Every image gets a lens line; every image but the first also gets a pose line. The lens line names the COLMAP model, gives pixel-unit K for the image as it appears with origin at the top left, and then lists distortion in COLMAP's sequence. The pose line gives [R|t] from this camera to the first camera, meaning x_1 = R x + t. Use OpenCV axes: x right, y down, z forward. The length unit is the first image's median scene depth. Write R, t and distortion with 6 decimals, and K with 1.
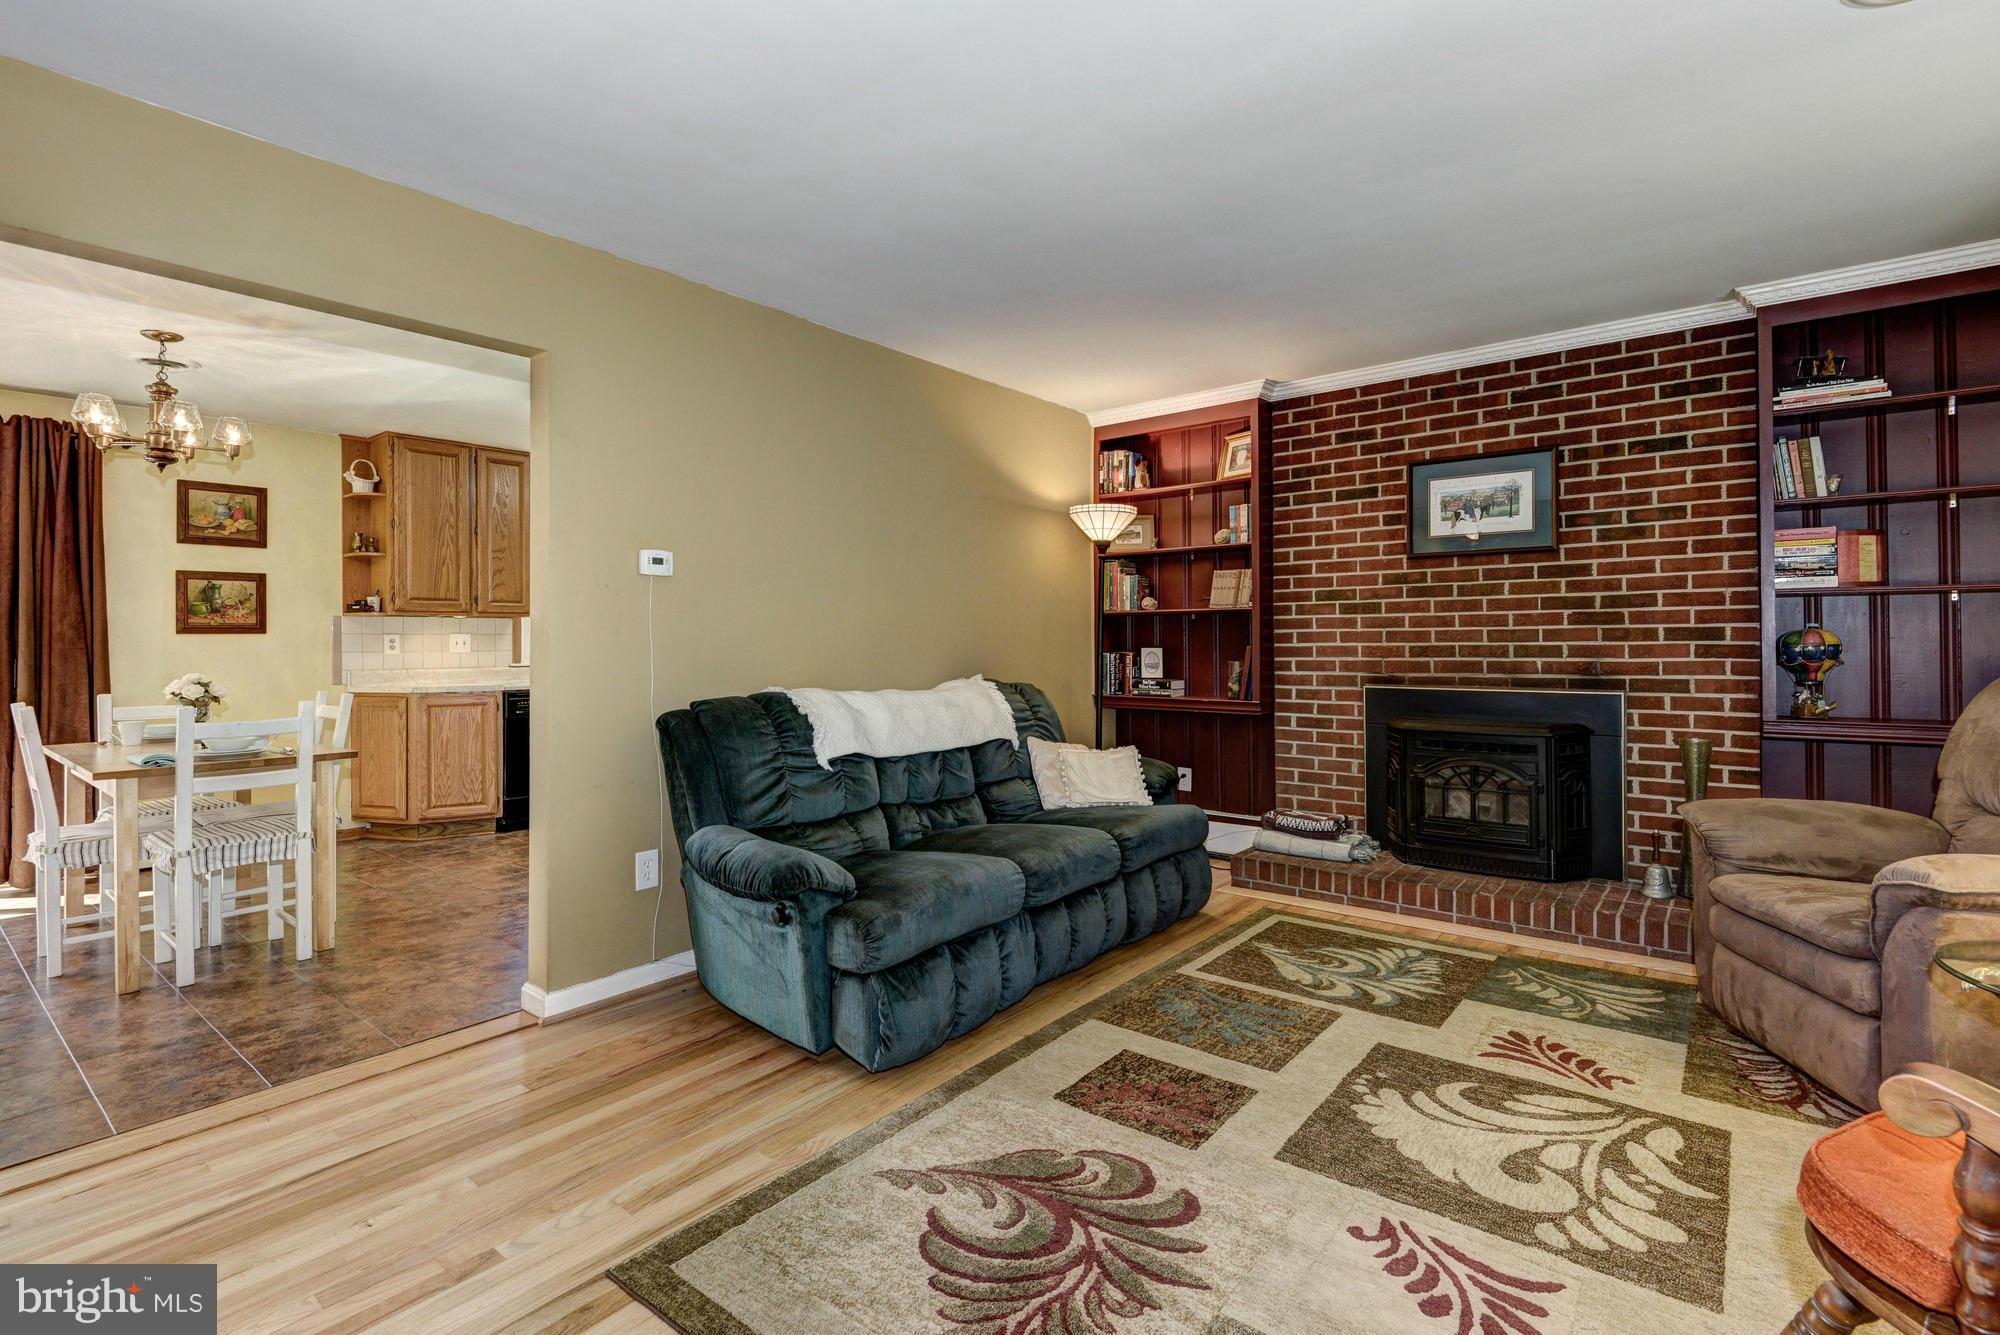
lens RADIAL K [[938.8, 0, 996.6], [0, 938.8, 635.9], [0, 0, 1]] dist [0.004153, -0.005683]
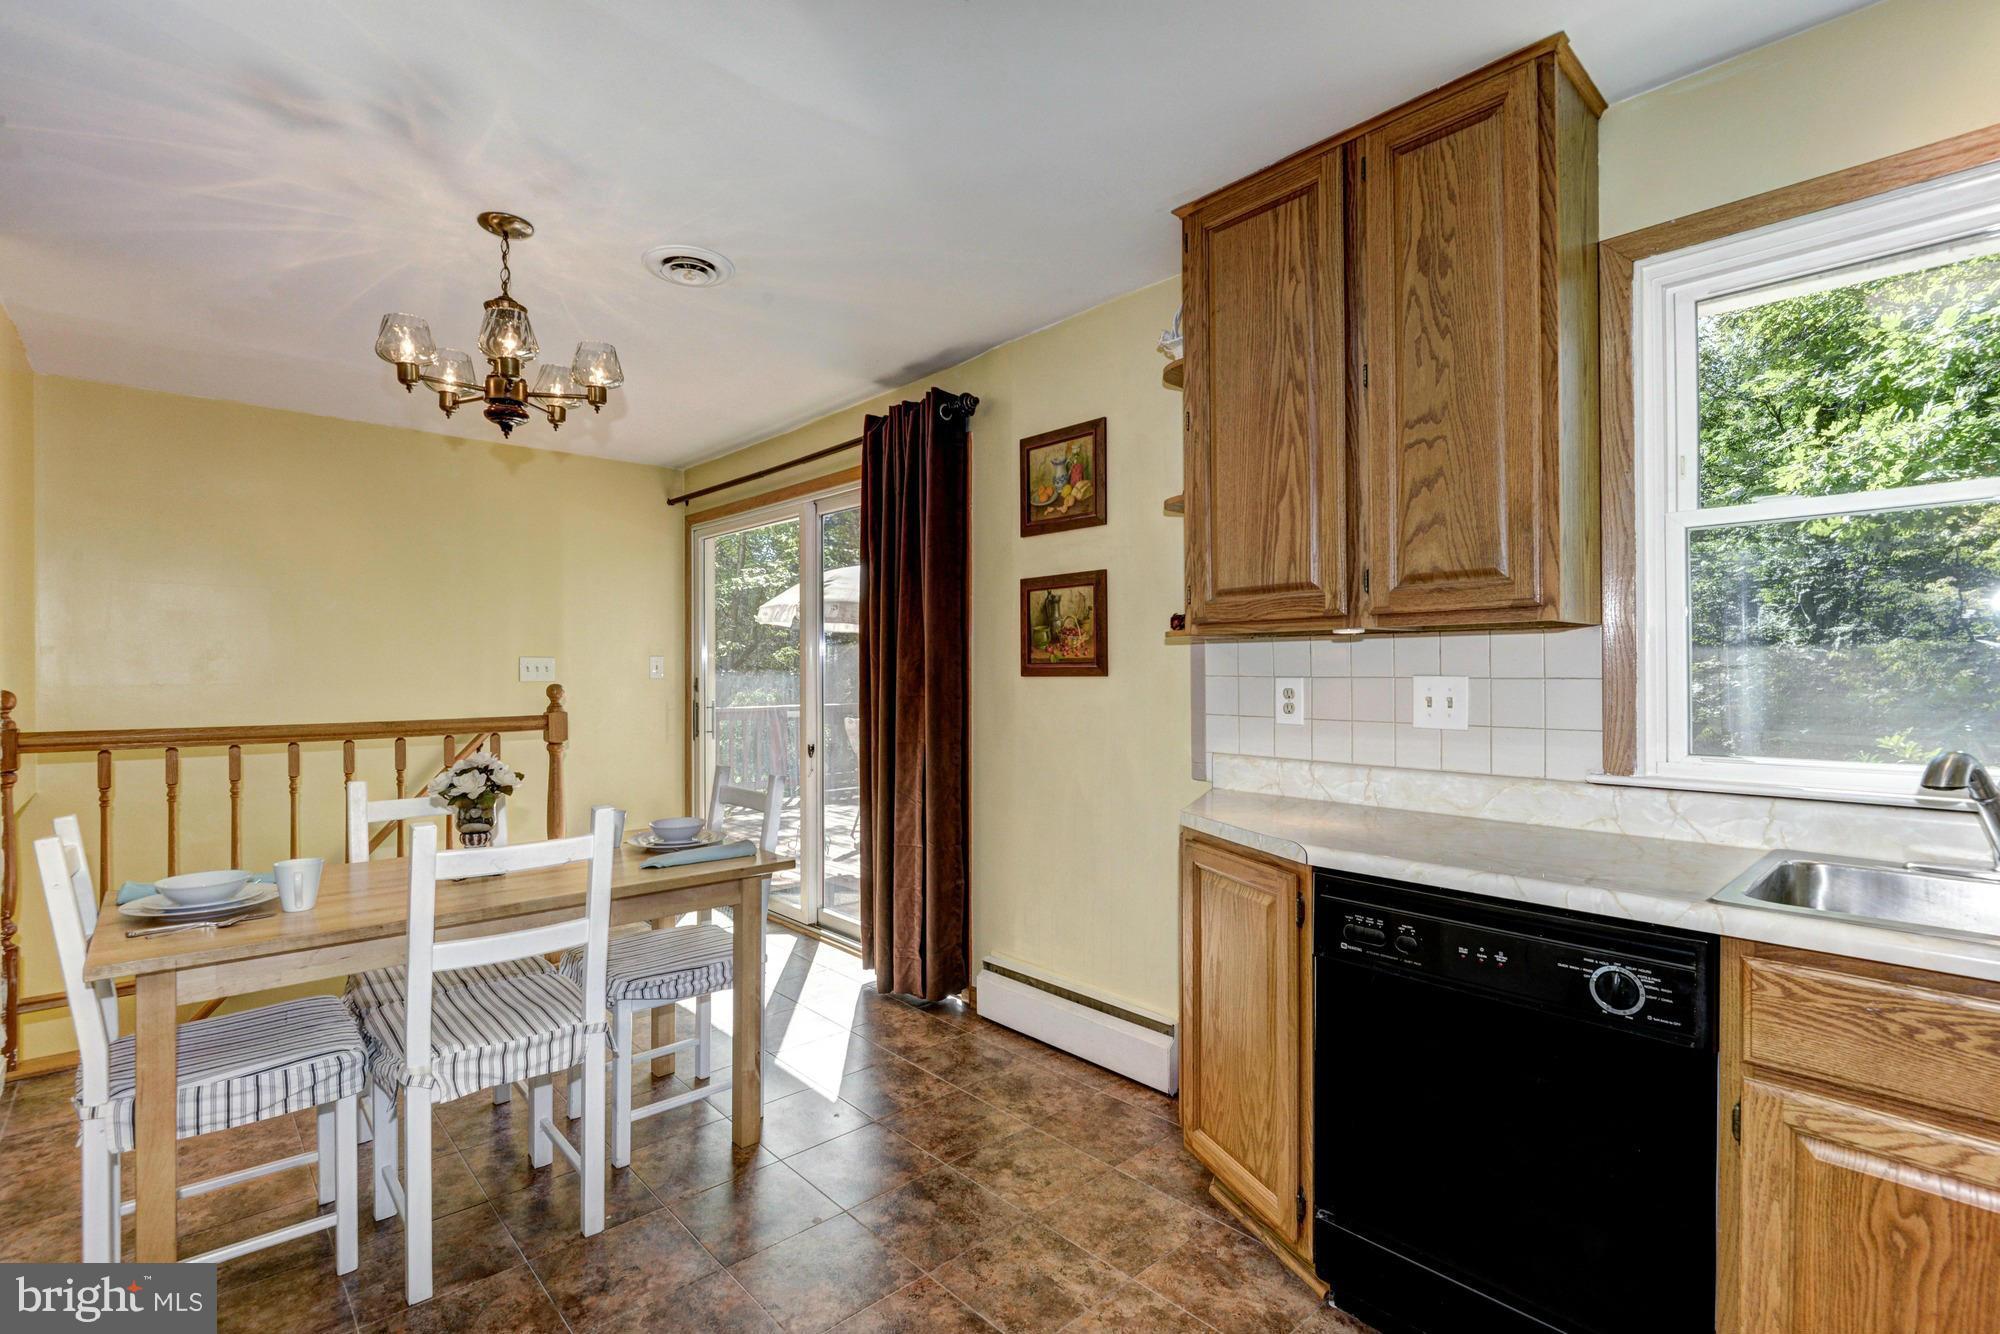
lens RADIAL K [[921.6, 0, 990.2], [0, 921.6, 670.6], [0, 0, 1]] dist [0.010459, -0.007826]
pose [[-0.156161, 0.006526, -0.987710, -0.269627], [0.009706, 0.999940, 0.005072, -0.011165], [0.987684, -0.008795, -0.156215, 1.240122]]
